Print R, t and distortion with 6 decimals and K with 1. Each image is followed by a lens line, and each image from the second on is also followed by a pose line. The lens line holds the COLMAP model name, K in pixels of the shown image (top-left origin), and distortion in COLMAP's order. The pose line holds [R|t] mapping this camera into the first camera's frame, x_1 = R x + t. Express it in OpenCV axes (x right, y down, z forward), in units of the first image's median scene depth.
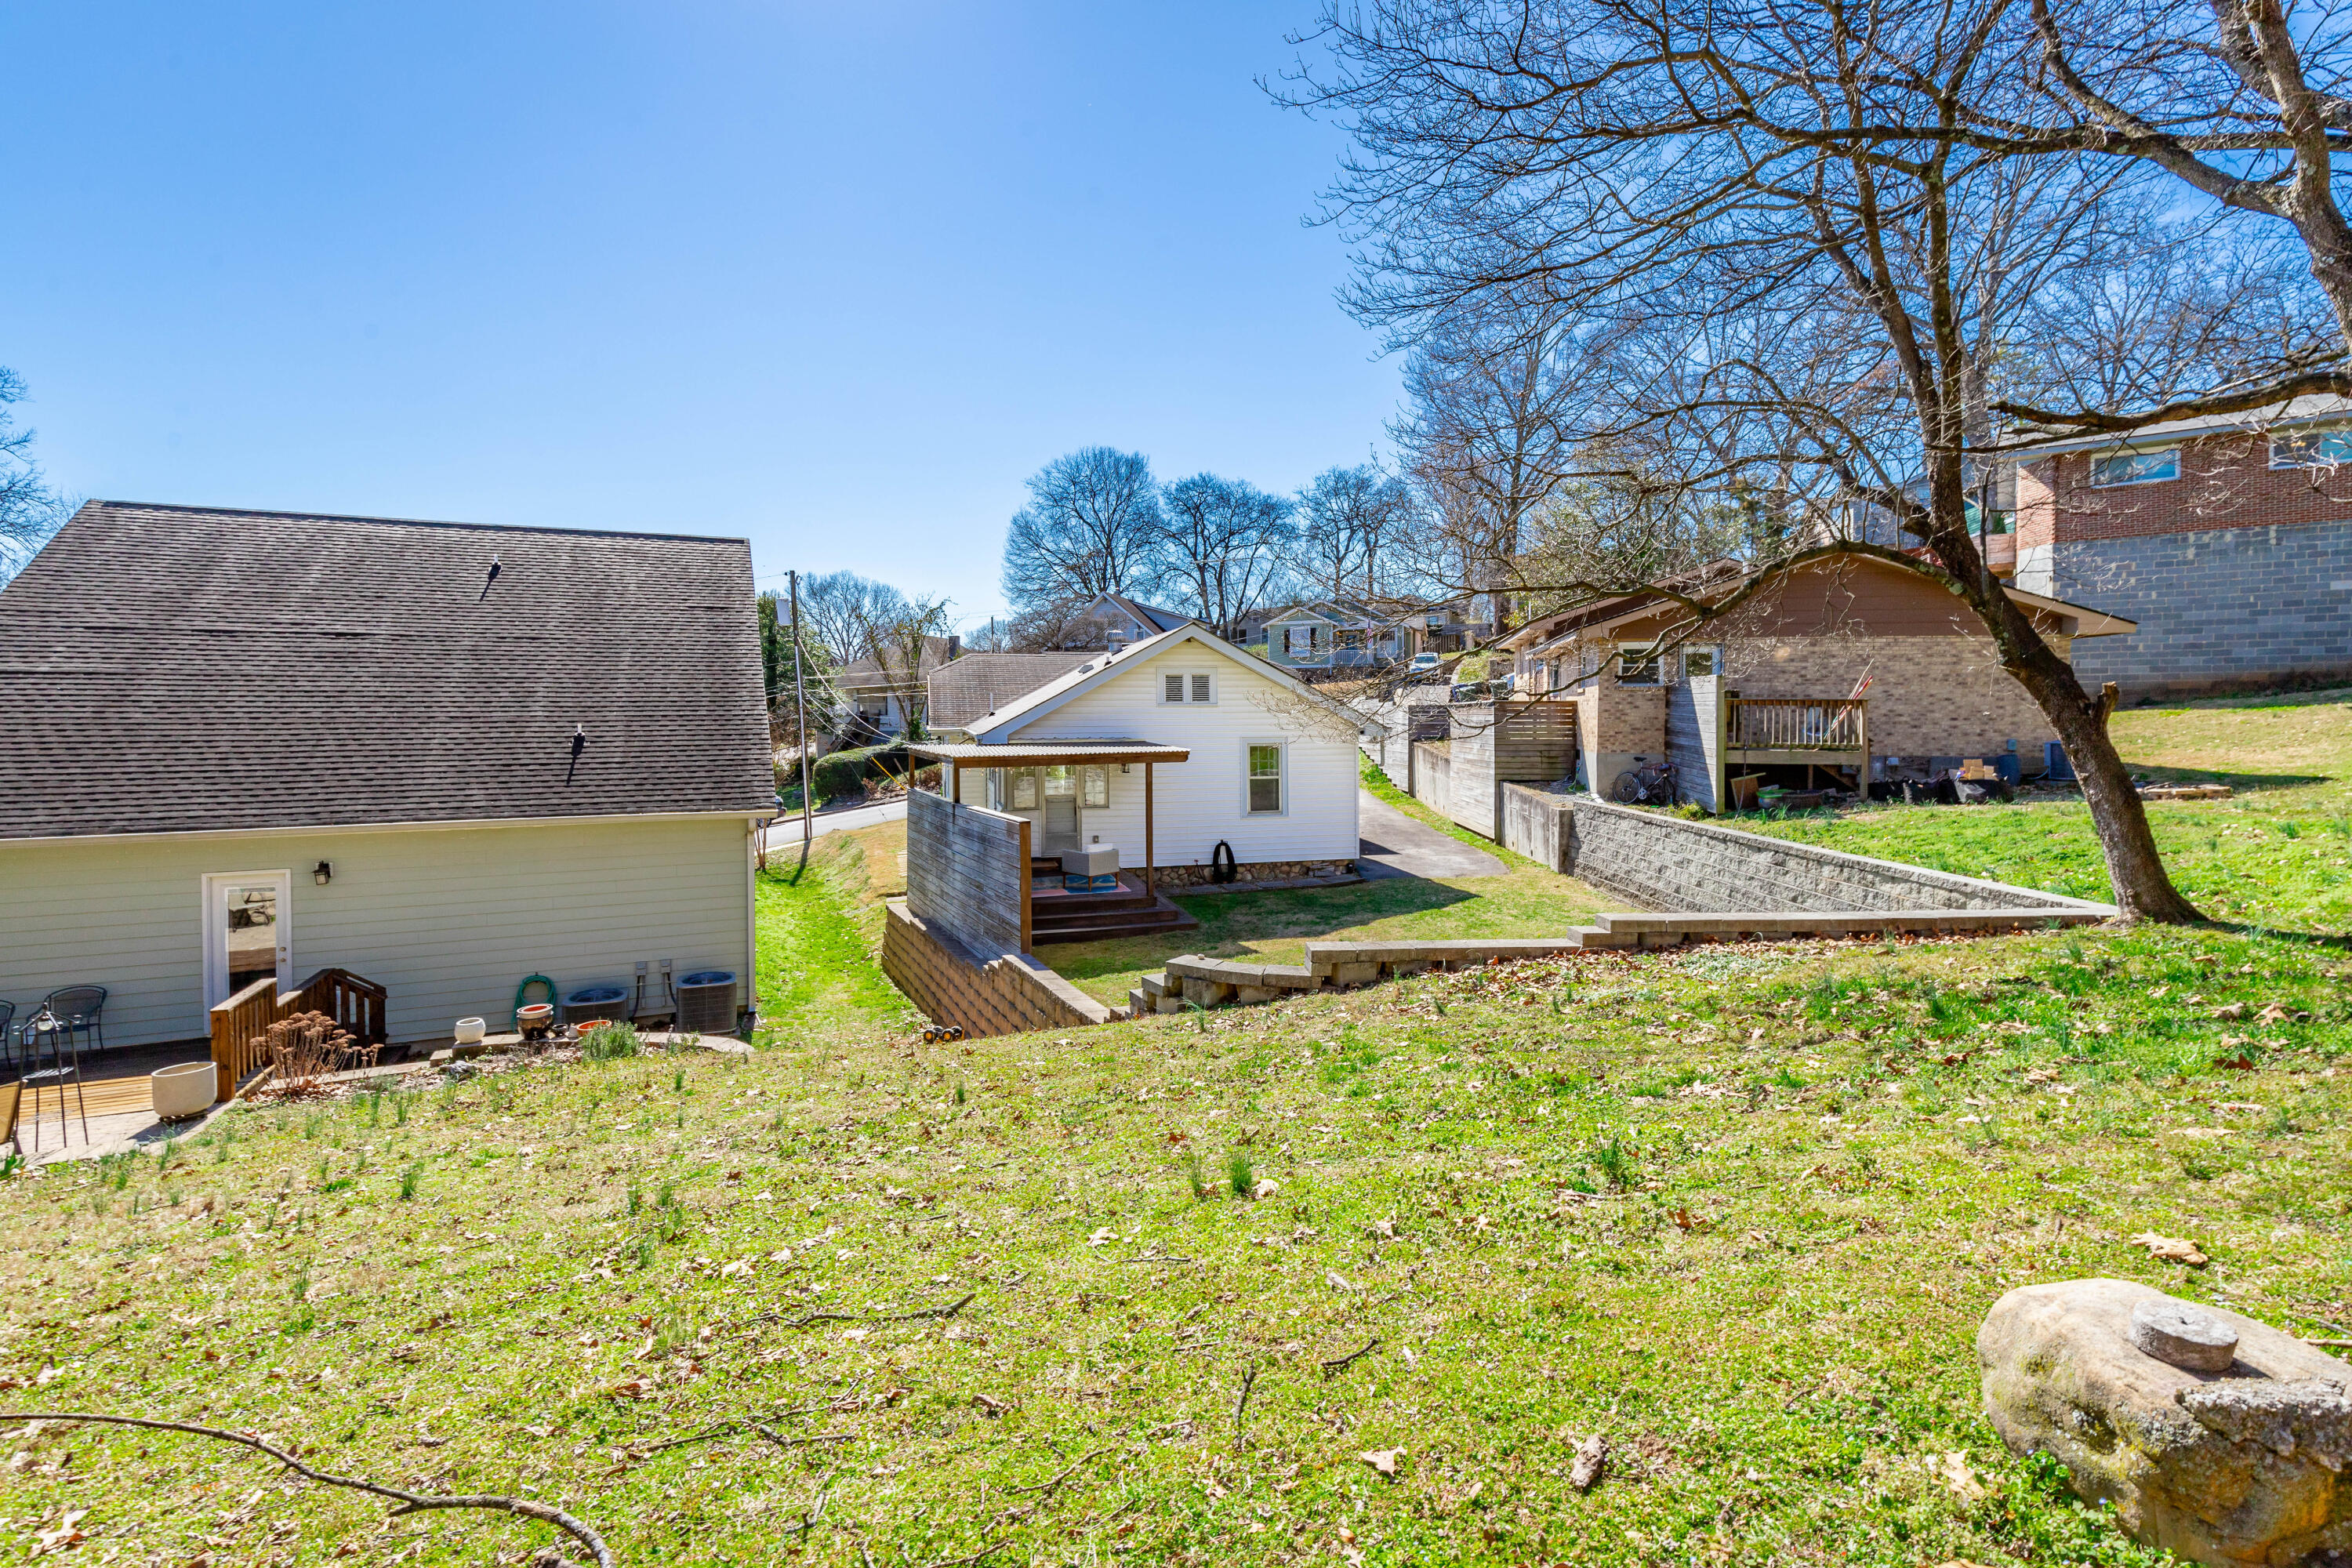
lens RADIAL K [[982.2, 0, 1111.0], [0, 982.2, 752.2], [0, 0, 1]] dist [0.003071, 0.000116]
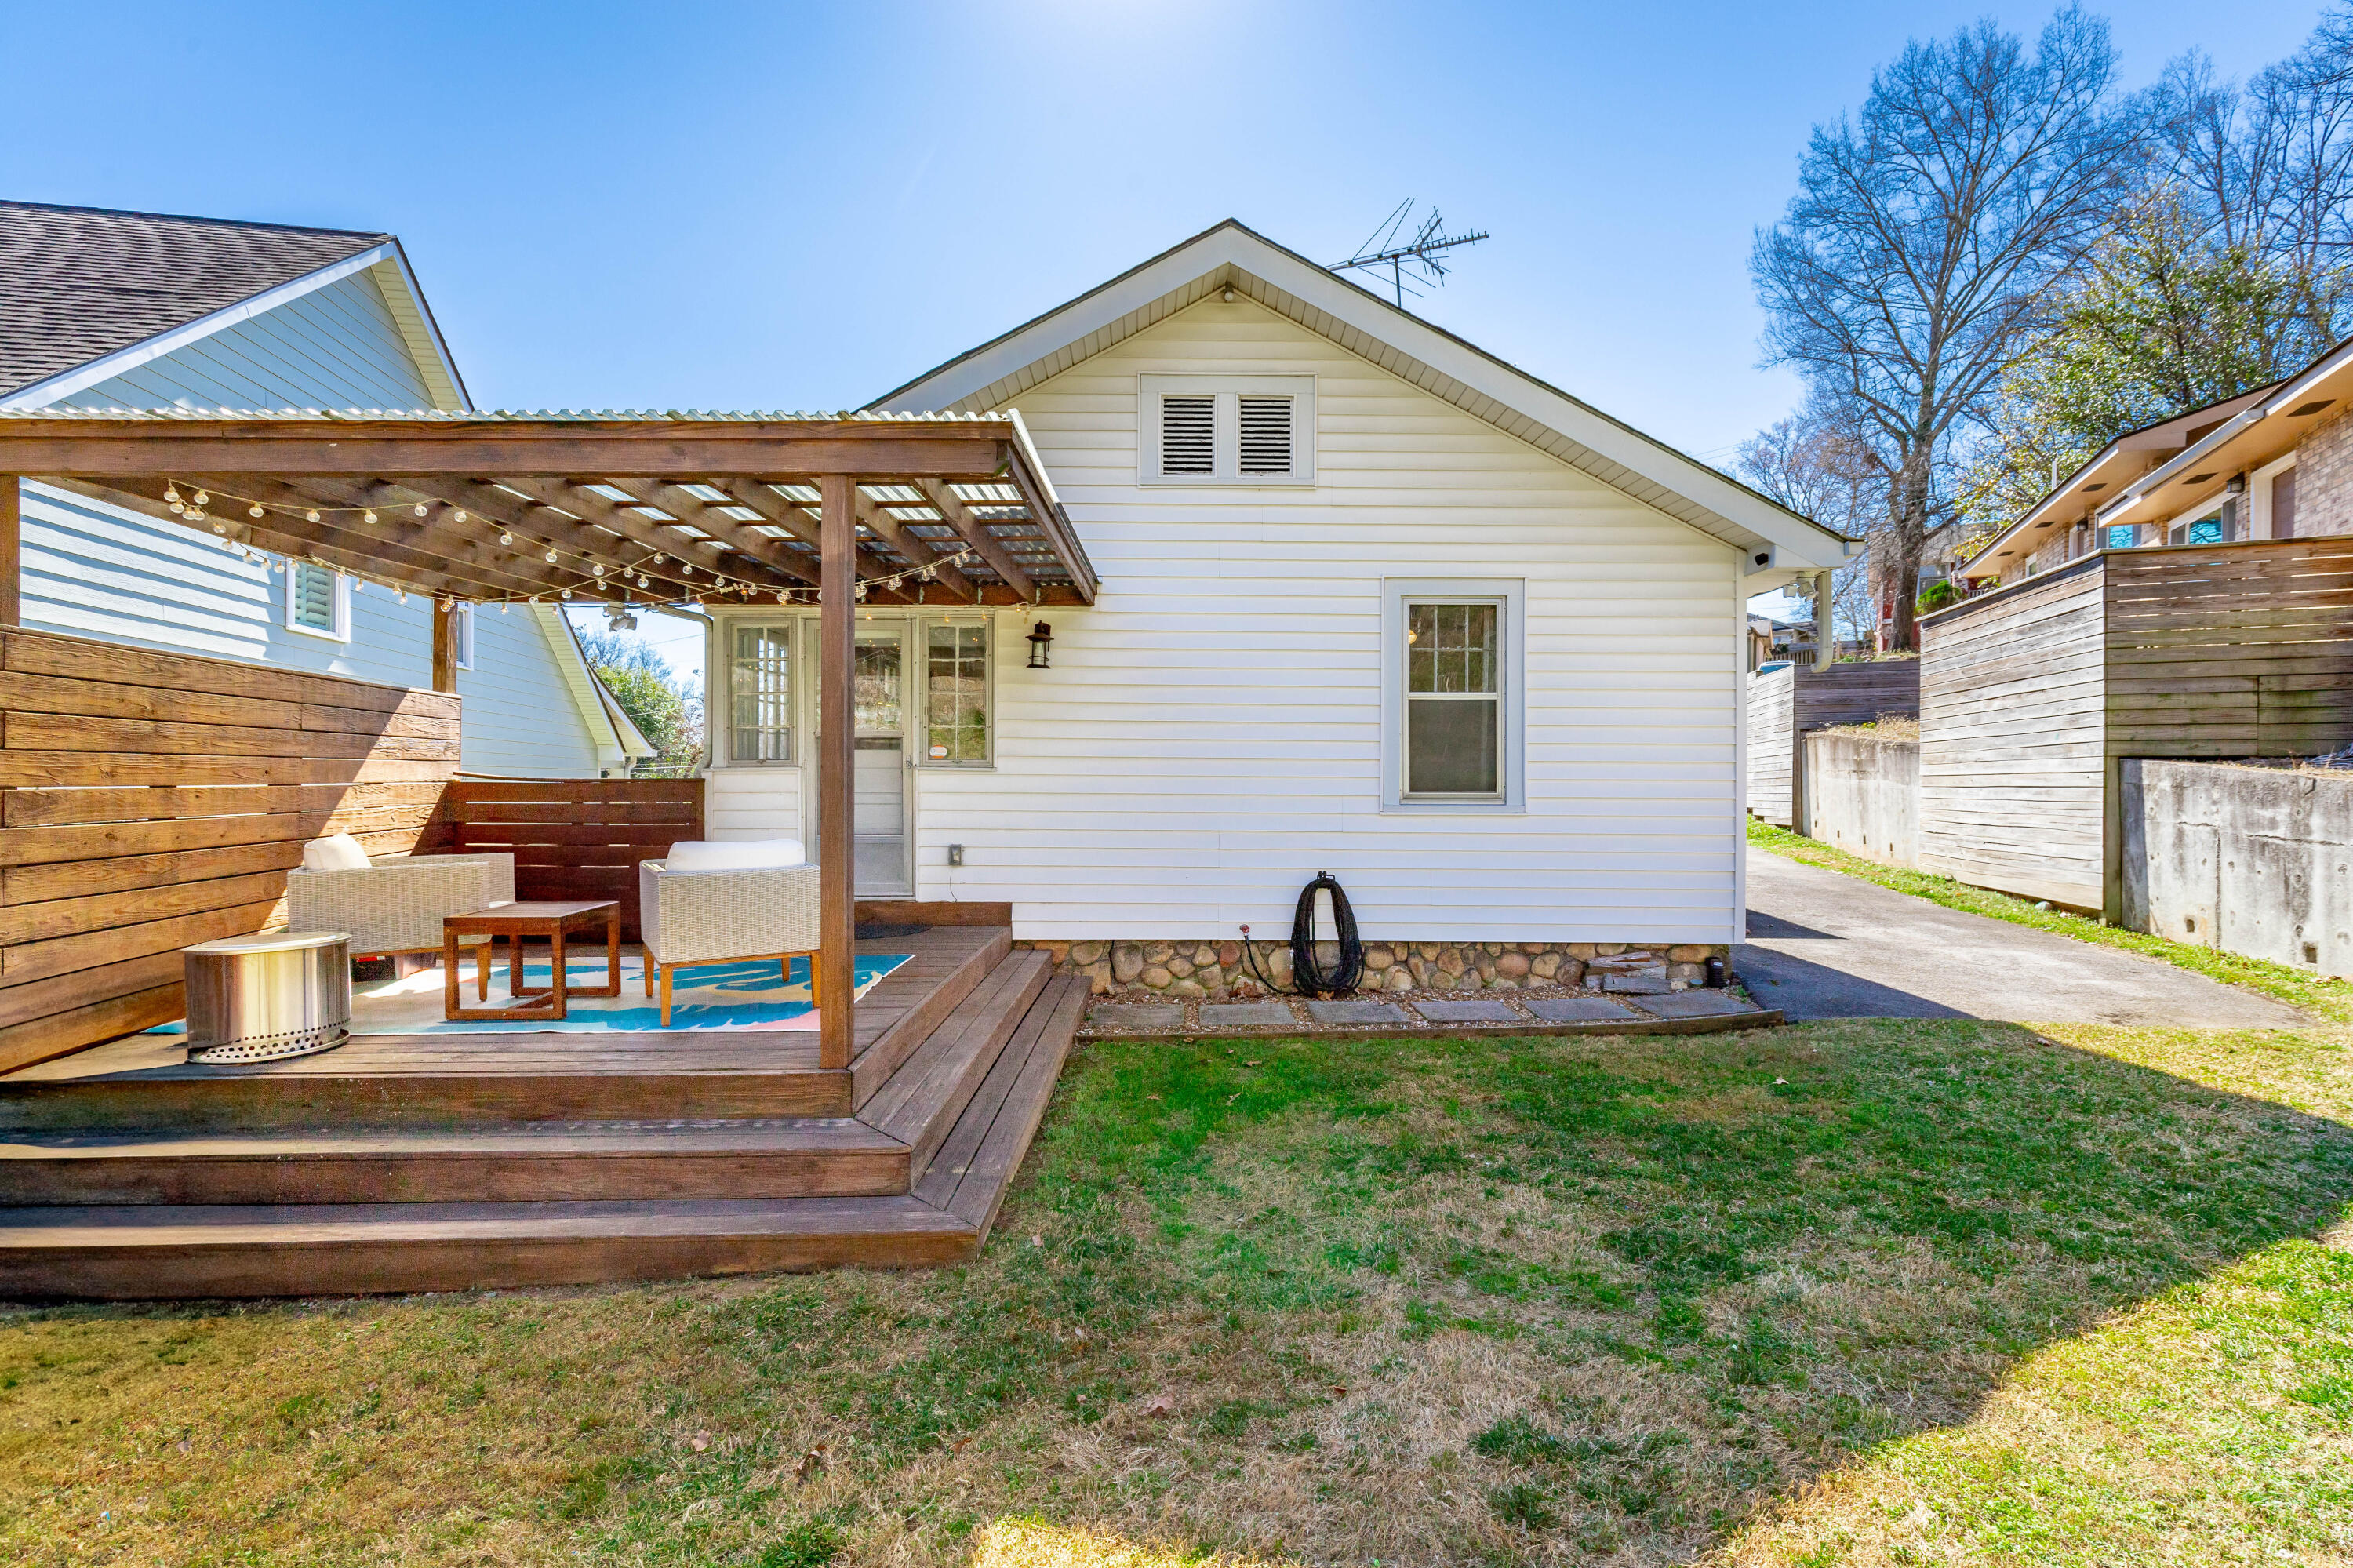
lens RADIAL K [[1058.2, 0, 1183.6], [0, 1058.2, 797.0], [0, 0, 1]] dist [0.006001, 0.000333]
pose [[0.984293, 0.021727, -0.175201, 0.139668], [-0.024711, 0.999584, -0.014868, 0.075335], [0.174805, 0.018964, 0.984420, 0.673500]]
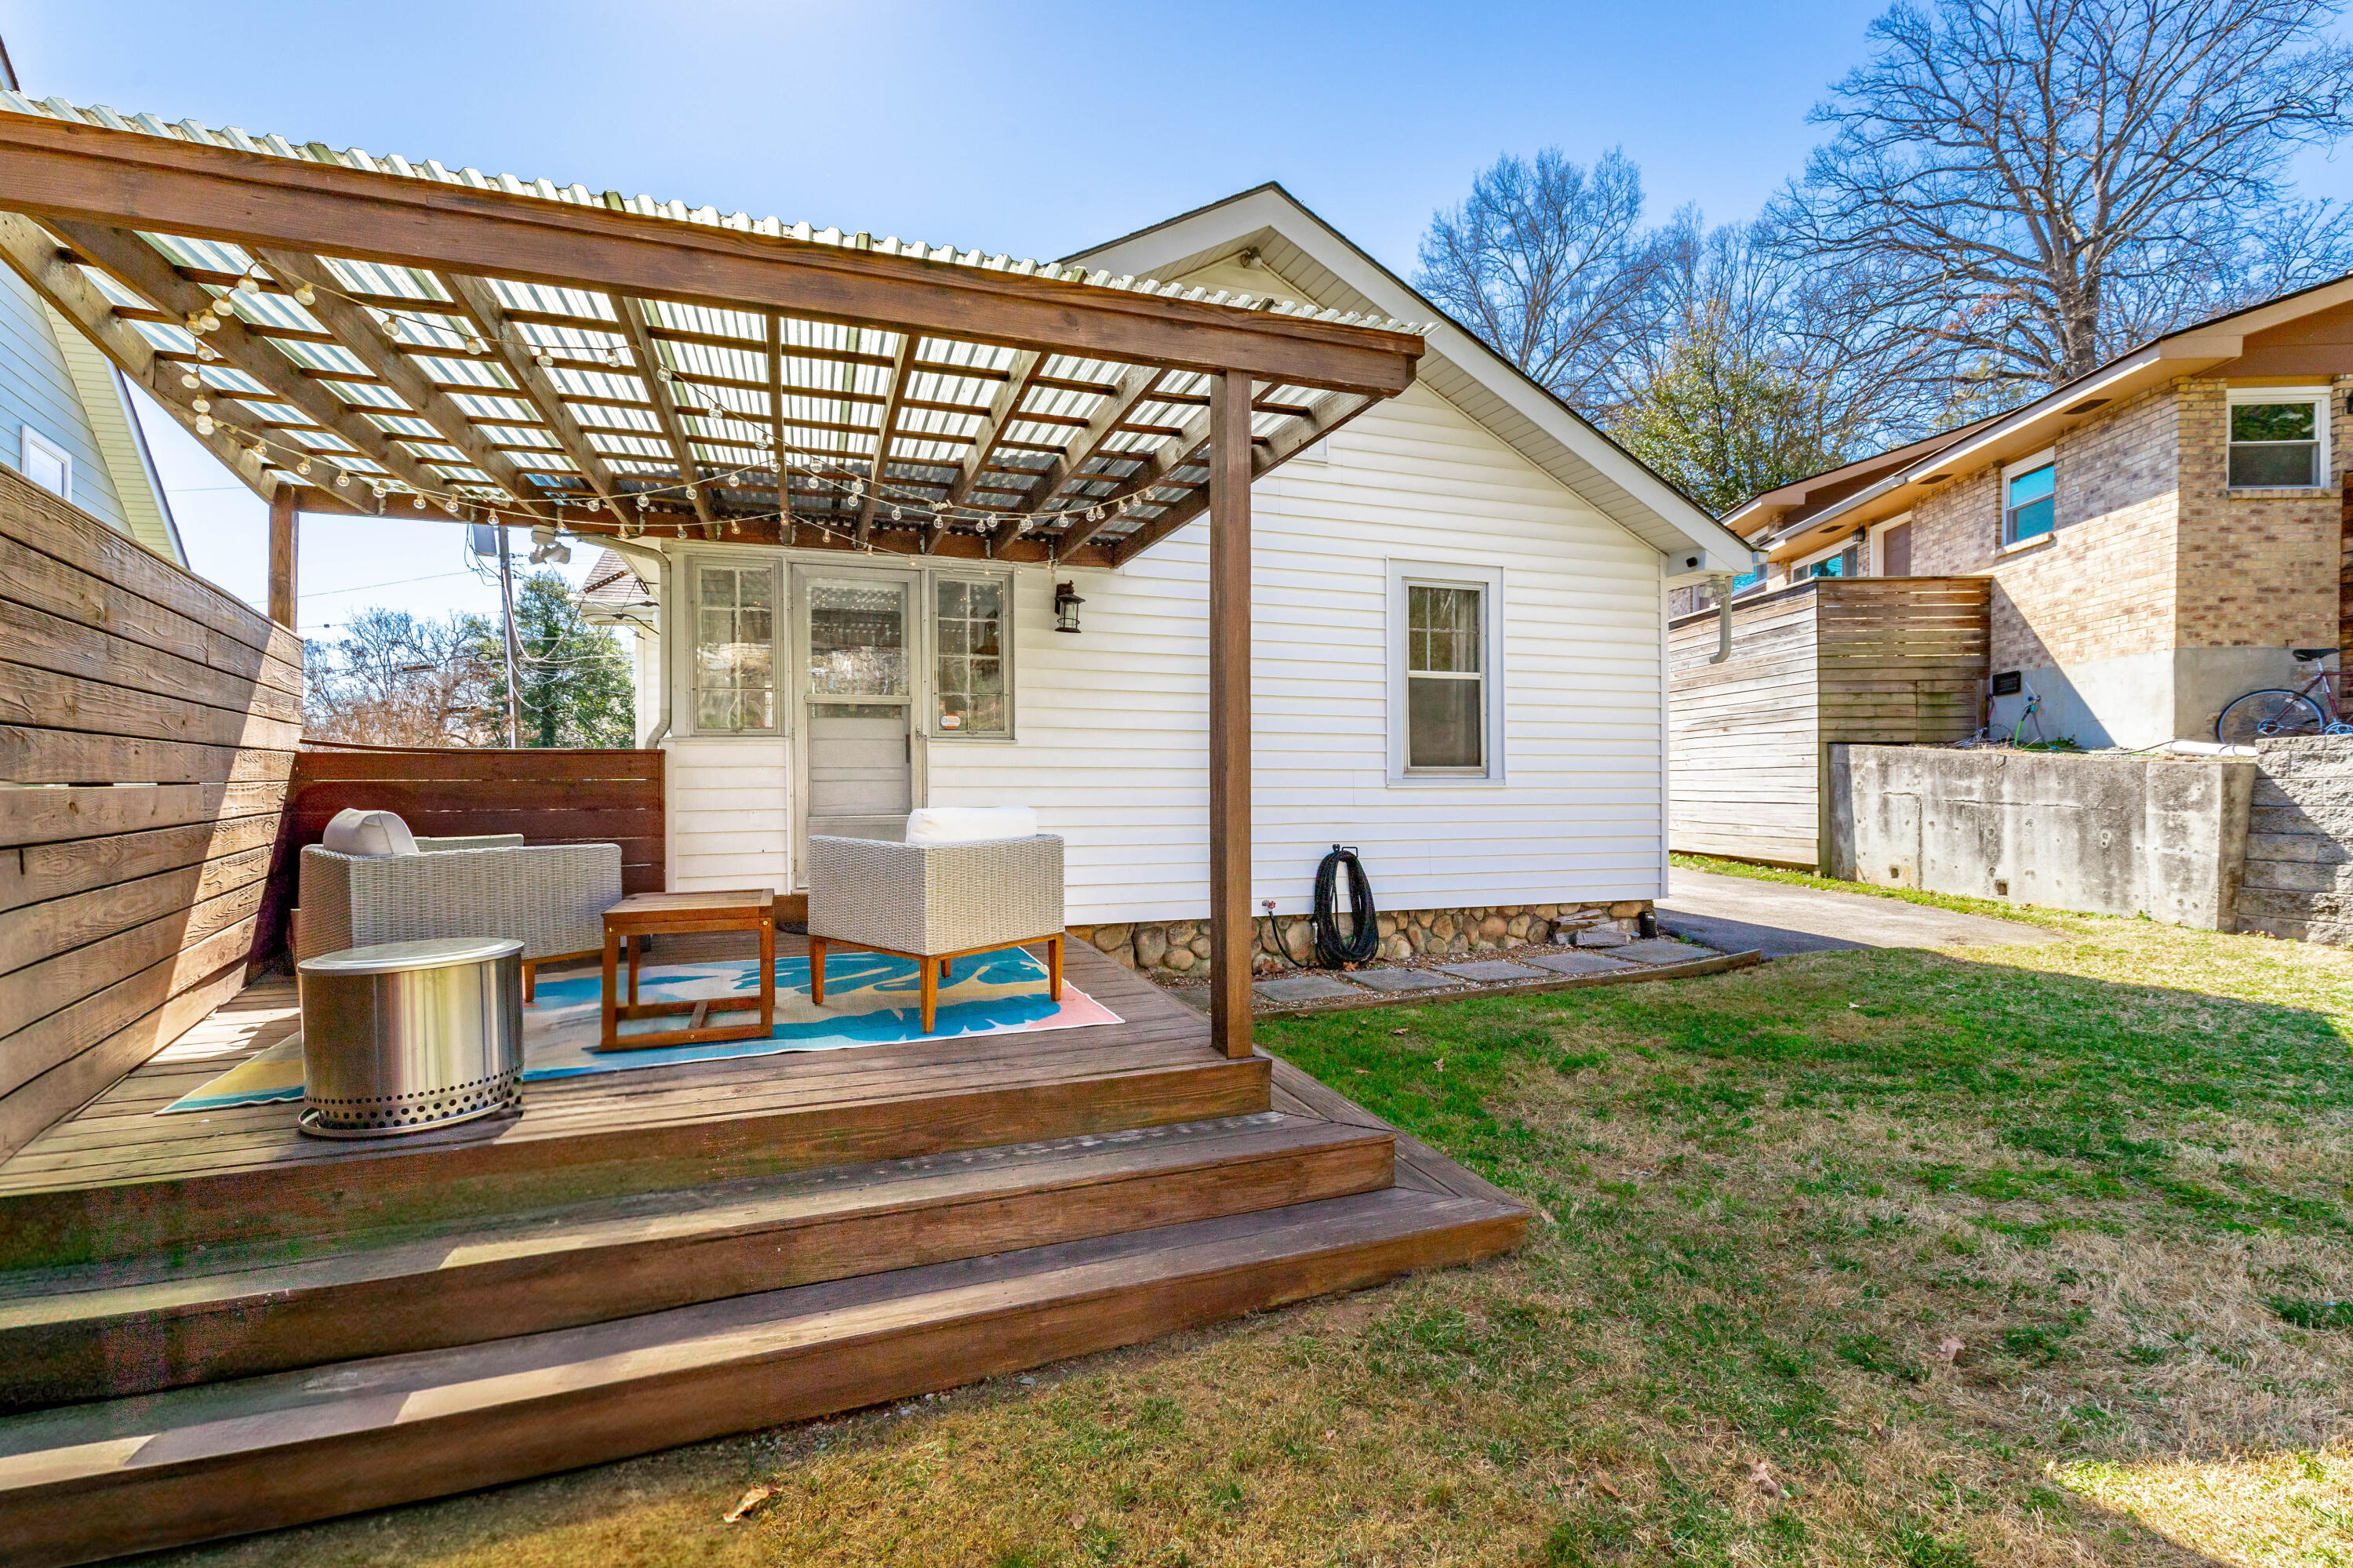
lens RADIAL K [[1040.8, 0, 1162.9], [0, 1040.8, 793.3], [0, 0, 1]] dist [0.008679, -0.000569]
pose [[0.988094, 0.011956, 0.153384, -0.005907], [-0.008408, 0.999682, -0.023755, 0.086700], [-0.153619, 0.022183, 0.987881, 0.693518]]
